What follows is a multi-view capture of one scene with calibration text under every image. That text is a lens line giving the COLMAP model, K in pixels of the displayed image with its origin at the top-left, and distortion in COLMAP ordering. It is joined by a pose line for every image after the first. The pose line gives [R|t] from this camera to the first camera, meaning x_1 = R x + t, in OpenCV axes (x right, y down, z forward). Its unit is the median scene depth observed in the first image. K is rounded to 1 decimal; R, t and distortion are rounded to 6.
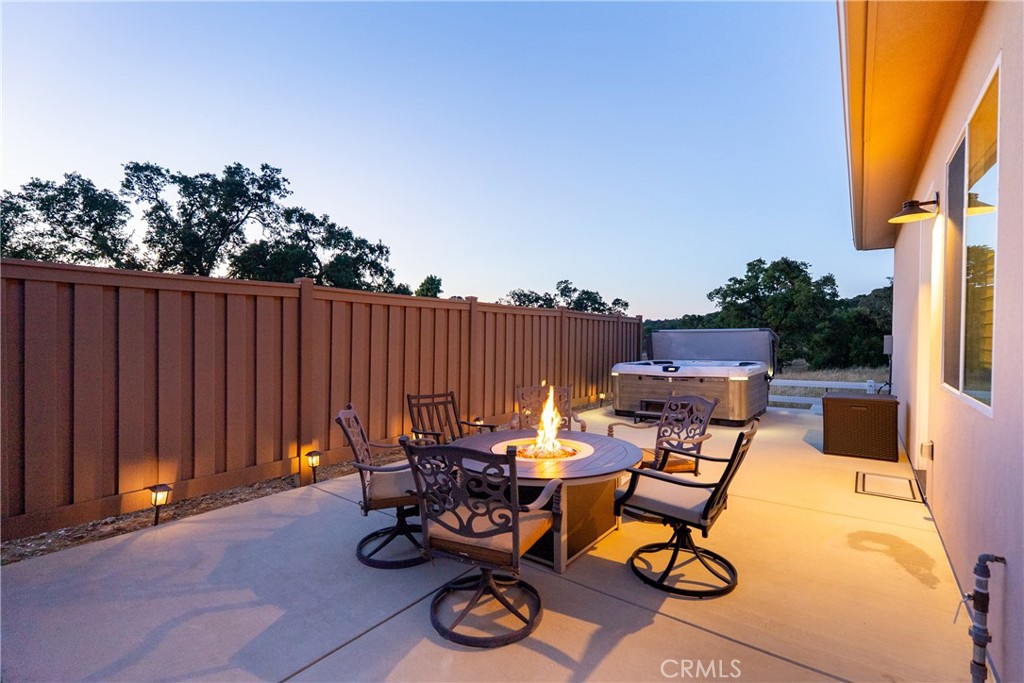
lens RADIAL K [[462.7, 0, 512.0], [0, 462.7, 341.5], [0, 0, 1]] dist [-0.001665, -0.000166]
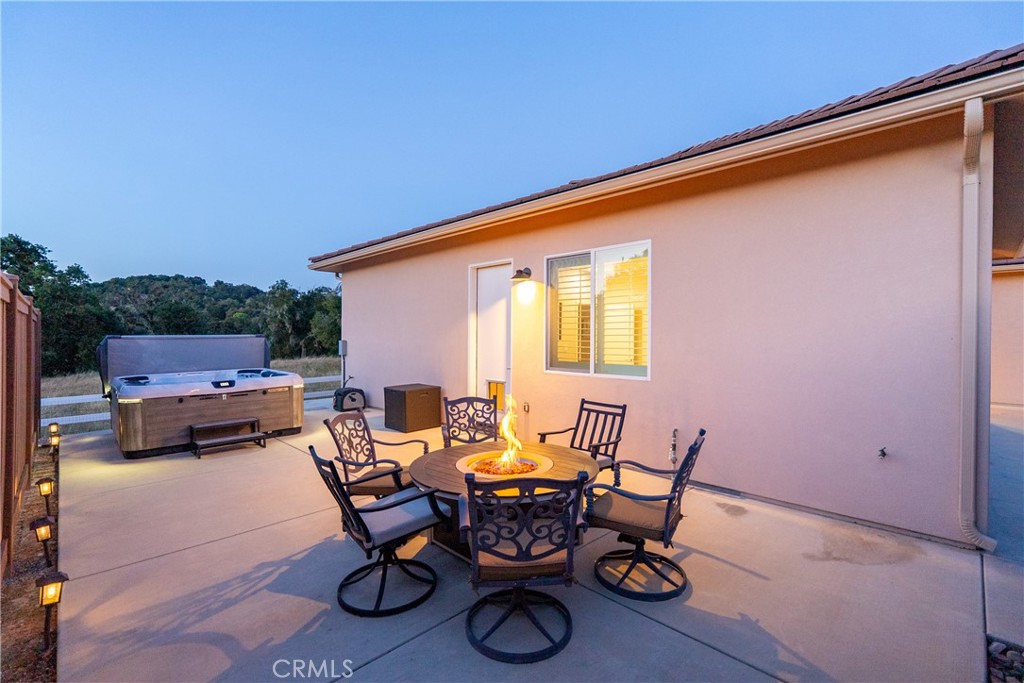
lens RADIAL K [[462.7, 0, 512.0], [0, 462.7, 341.5], [0, 0, 1]] dist [-0.001665, -0.000166]
pose [[0.144009, -0.016484, 0.989439, -0.409534], [0.011132, 0.999825, 0.015037, -0.025088], [-0.989514, 0.008849, 0.144168, 0.351310]]
